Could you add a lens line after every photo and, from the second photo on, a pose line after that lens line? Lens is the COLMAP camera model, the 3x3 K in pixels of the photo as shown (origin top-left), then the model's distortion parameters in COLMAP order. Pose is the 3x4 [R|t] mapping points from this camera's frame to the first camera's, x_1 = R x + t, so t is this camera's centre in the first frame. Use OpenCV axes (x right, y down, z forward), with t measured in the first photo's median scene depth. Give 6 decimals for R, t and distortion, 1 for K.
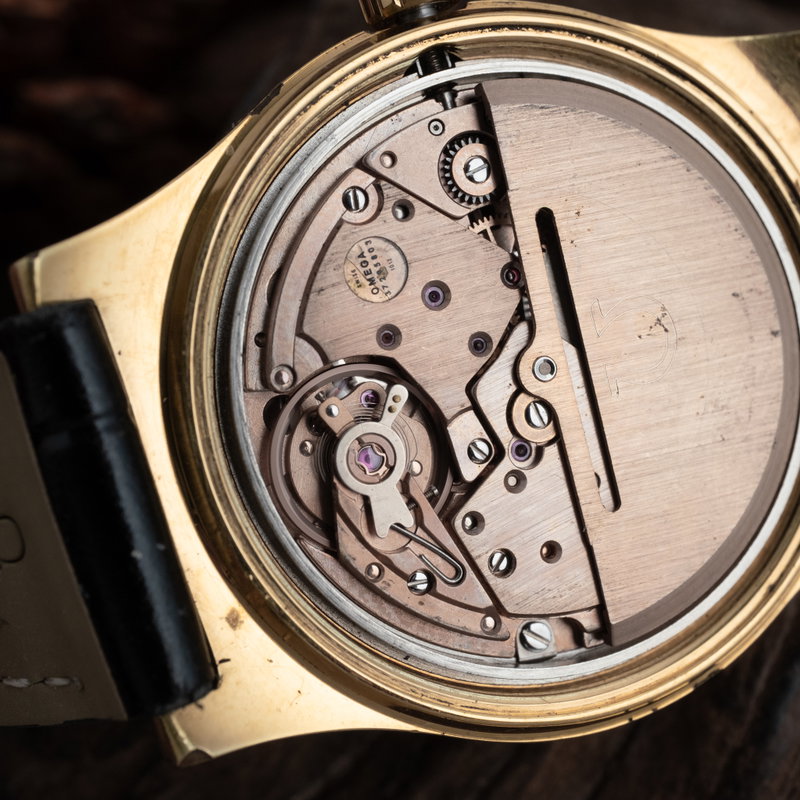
lens RADIAL K [[1415.6, 0, 404.1], [0, 1415.6, 399.2], [0, 0, 1]] dist [0.052654, 0.000000]
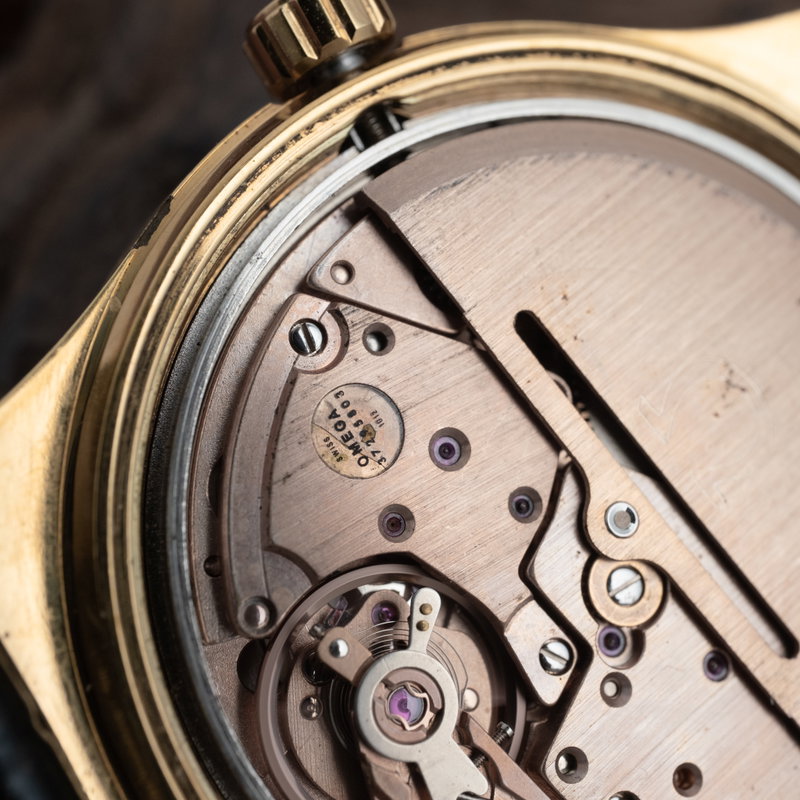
lens RADIAL K [[1415.6, 0, 403.3], [0, 1415.6, 399.2], [0, 0, 1]] dist [0.052654, 0.000000]
pose [[0.976864, -0.200648, 0.074012, -0.045308], [0.205849, 0.976007, -0.070964, -0.051923], [-0.057997, 0.084558, 0.994729, 0.306252]]
